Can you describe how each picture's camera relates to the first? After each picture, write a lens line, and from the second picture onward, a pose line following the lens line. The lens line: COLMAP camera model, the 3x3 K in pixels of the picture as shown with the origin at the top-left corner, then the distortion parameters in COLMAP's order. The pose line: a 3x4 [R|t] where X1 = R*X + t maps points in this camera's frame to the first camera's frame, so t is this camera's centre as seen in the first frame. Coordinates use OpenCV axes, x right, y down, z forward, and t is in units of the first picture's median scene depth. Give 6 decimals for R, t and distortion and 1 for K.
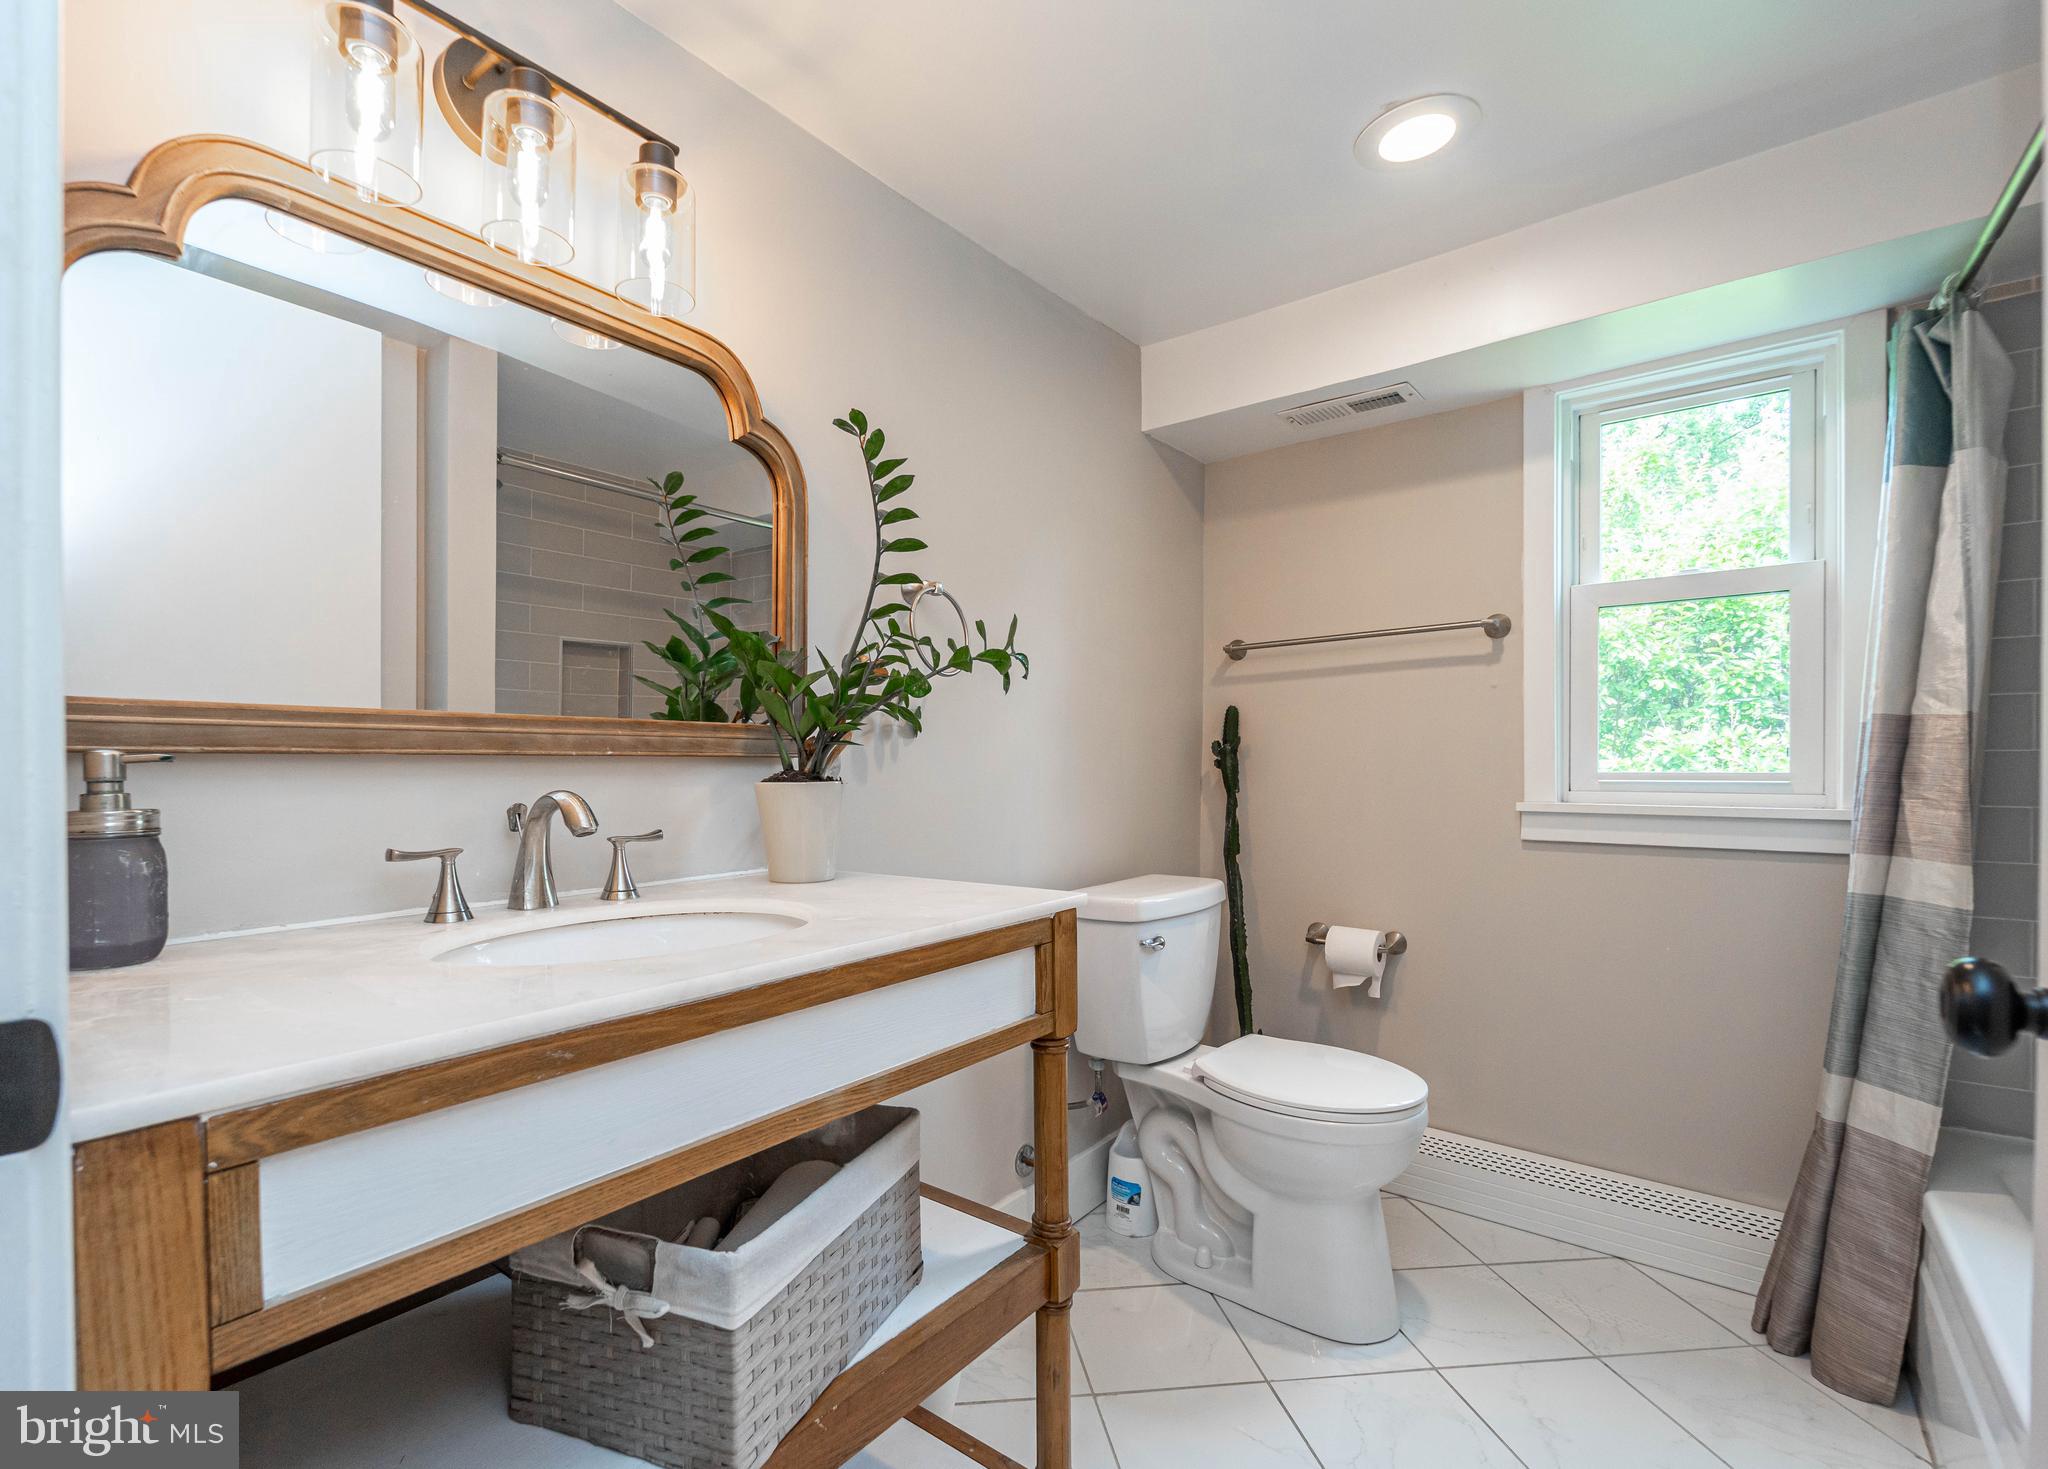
lens RADIAL K [[925.9, 0, 1024.9], [0, 925.9, 770.4], [0, 0, 1]] dist [-0.000071, -0.000083]
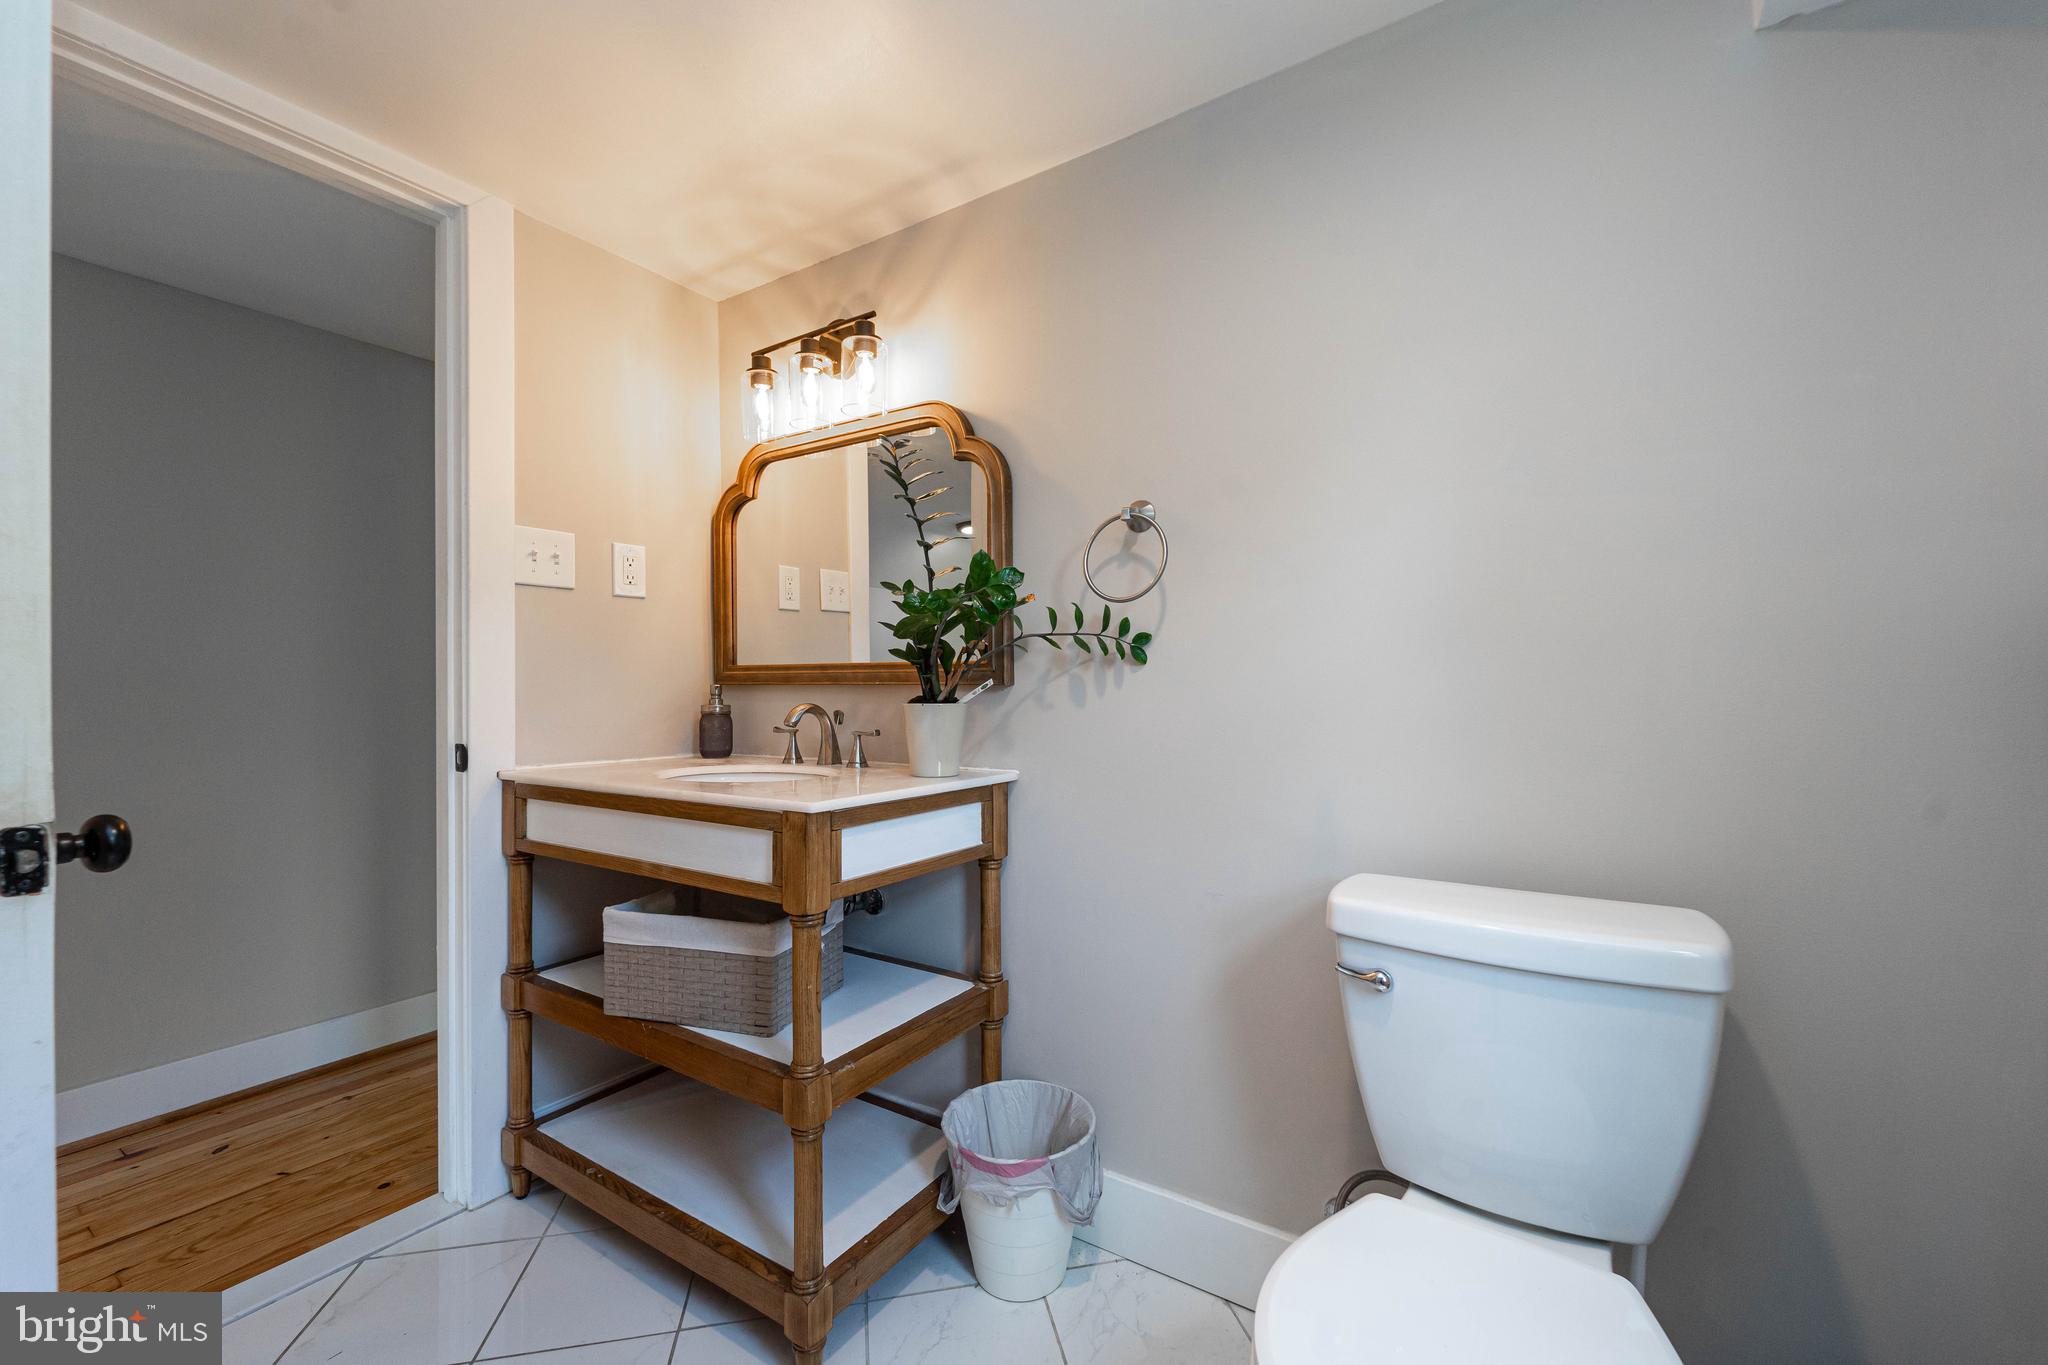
lens RADIAL K [[821.3, 0, 1028.4], [0, 821.3, 686.5], [0, 0, 1]] dist [-0.000300, -0.000388]
pose [[0.087692, 0.006571, -0.996126, 1.250664], [-0.006337, 0.999962, 0.006039, -0.026022], [0.996128, 0.005783, 0.087730, 1.312939]]
